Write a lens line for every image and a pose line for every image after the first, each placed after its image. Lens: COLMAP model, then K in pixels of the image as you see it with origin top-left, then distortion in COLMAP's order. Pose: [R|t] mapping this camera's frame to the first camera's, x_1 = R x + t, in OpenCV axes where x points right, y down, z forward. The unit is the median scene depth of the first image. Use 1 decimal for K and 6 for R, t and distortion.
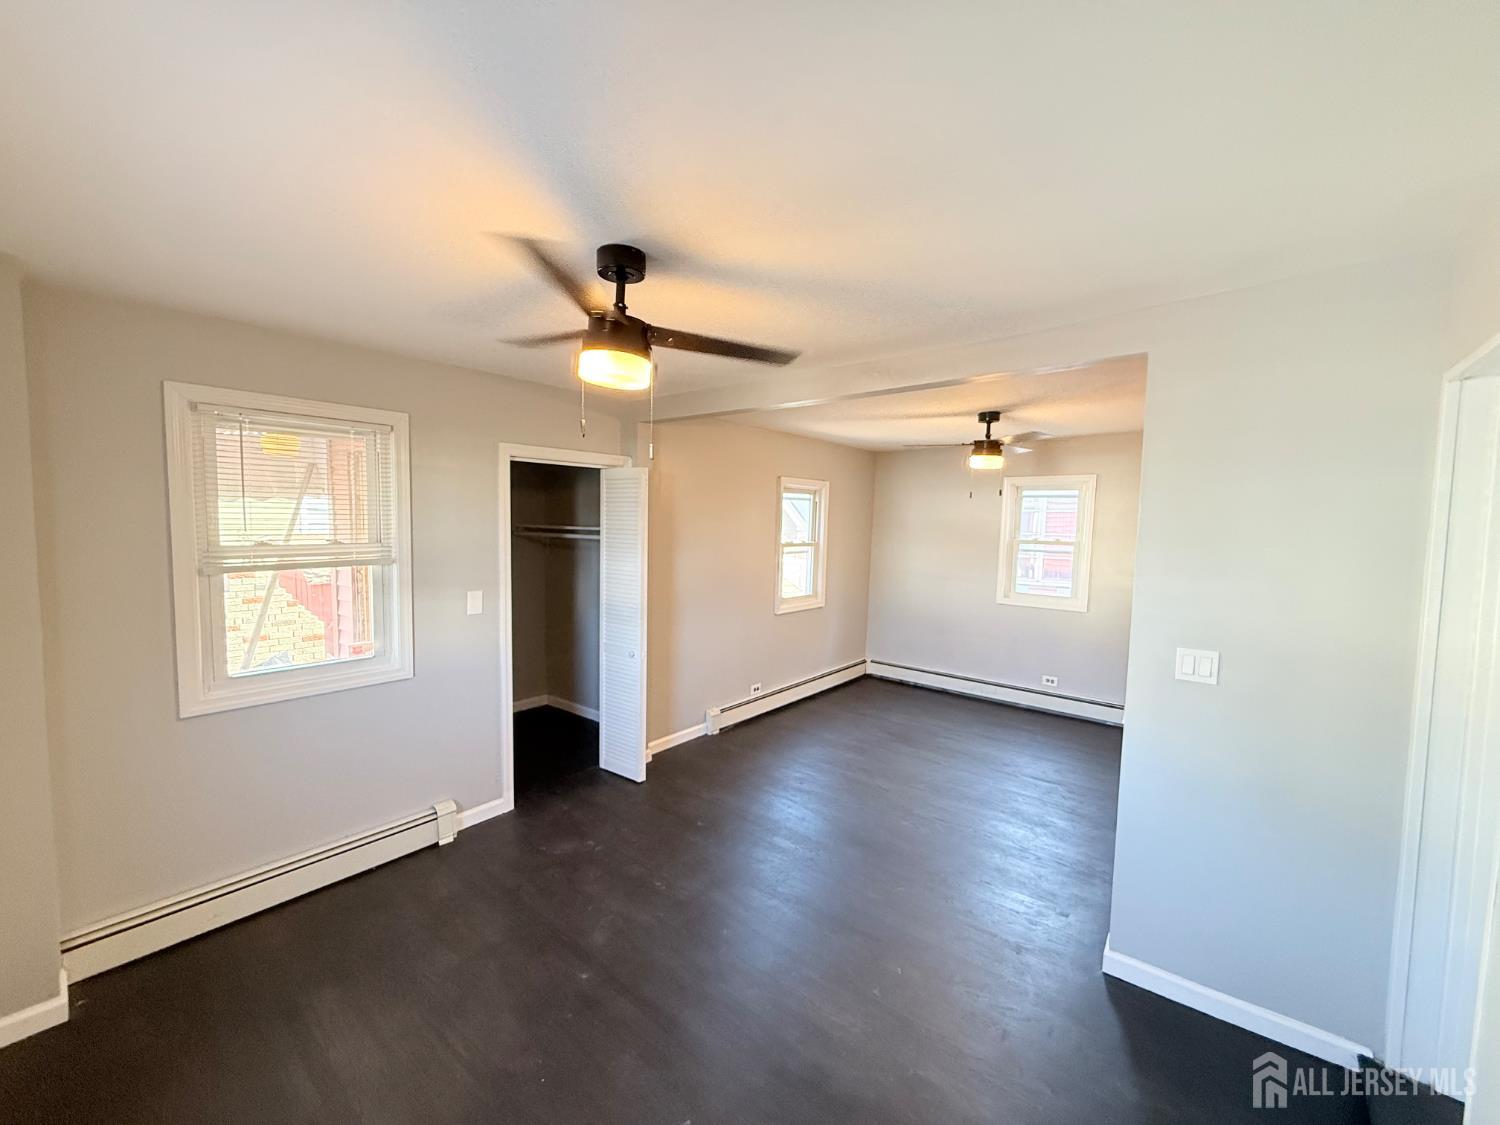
lens RADIAL K [[596.5, 0, 749.6], [0, 596.5, 561.8], [0, 0, 1]] dist [-0.004331, -0.000308]
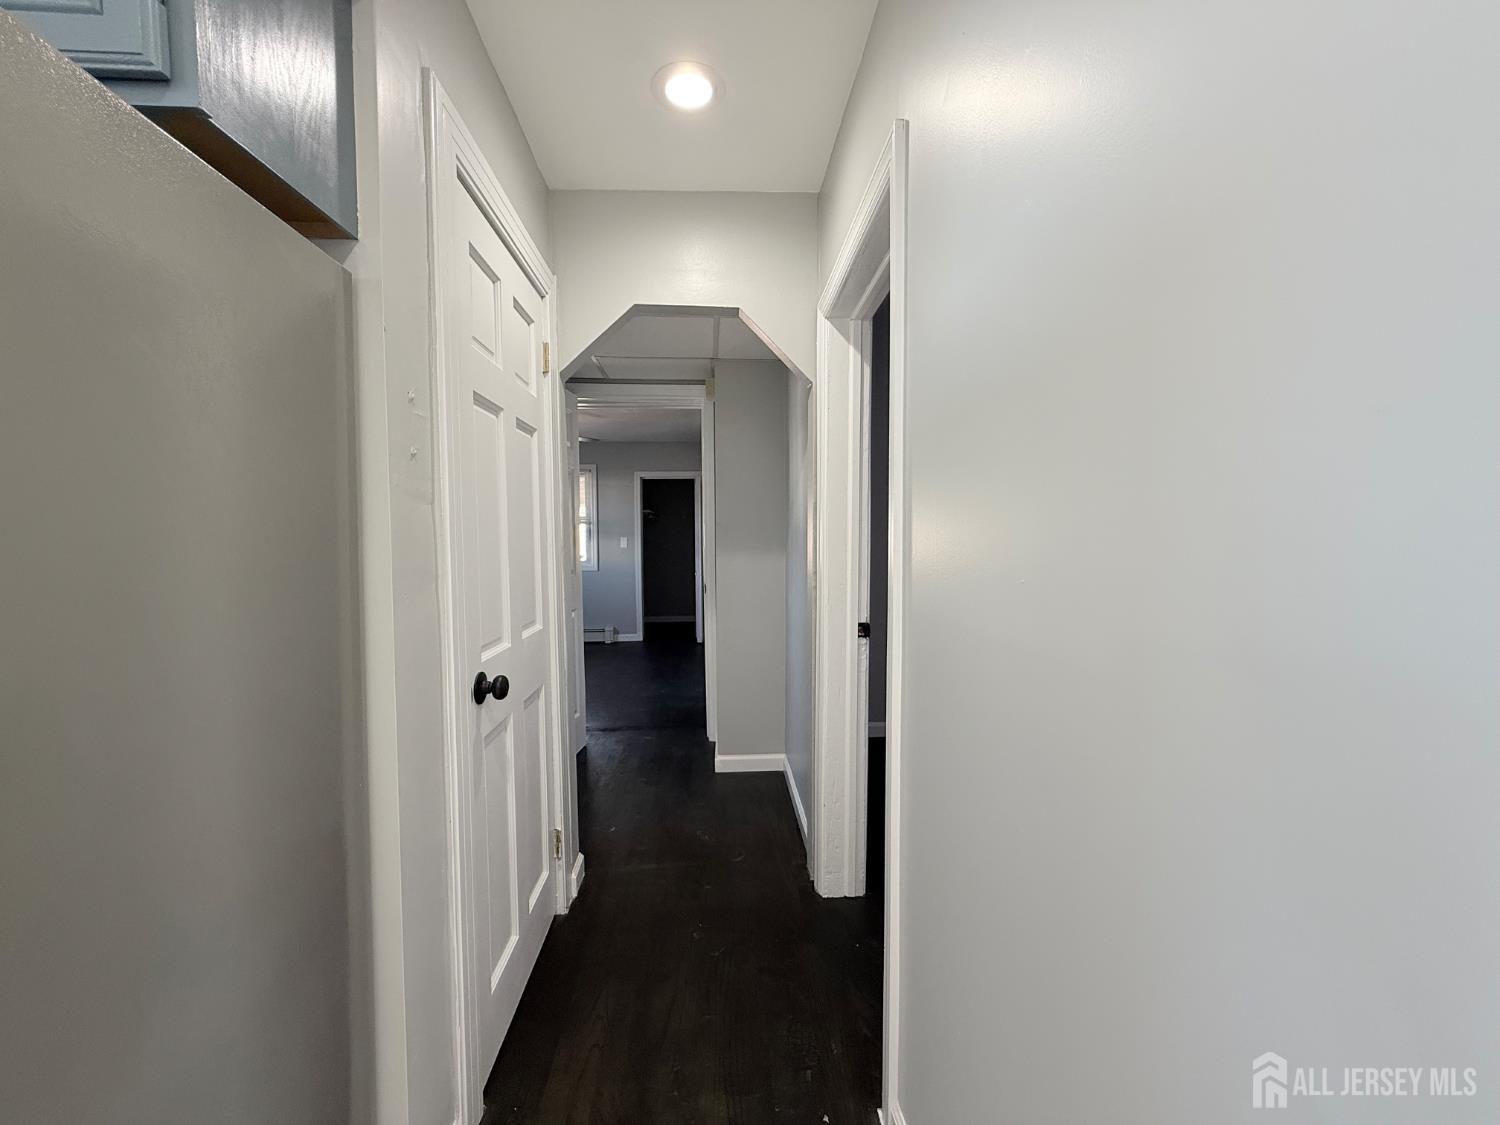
lens RADIAL K [[596.5, 0, 750.3], [0, 596.5, 565.9], [0, 0, 1]] dist [-0.004331, -0.000308]
pose [[0.687203, 0.011246, -0.726379, 1.533742], [-0.028972, 0.999509, -0.011935, 0.170711], [0.725888, 0.029247, 0.687191, -0.215488]]
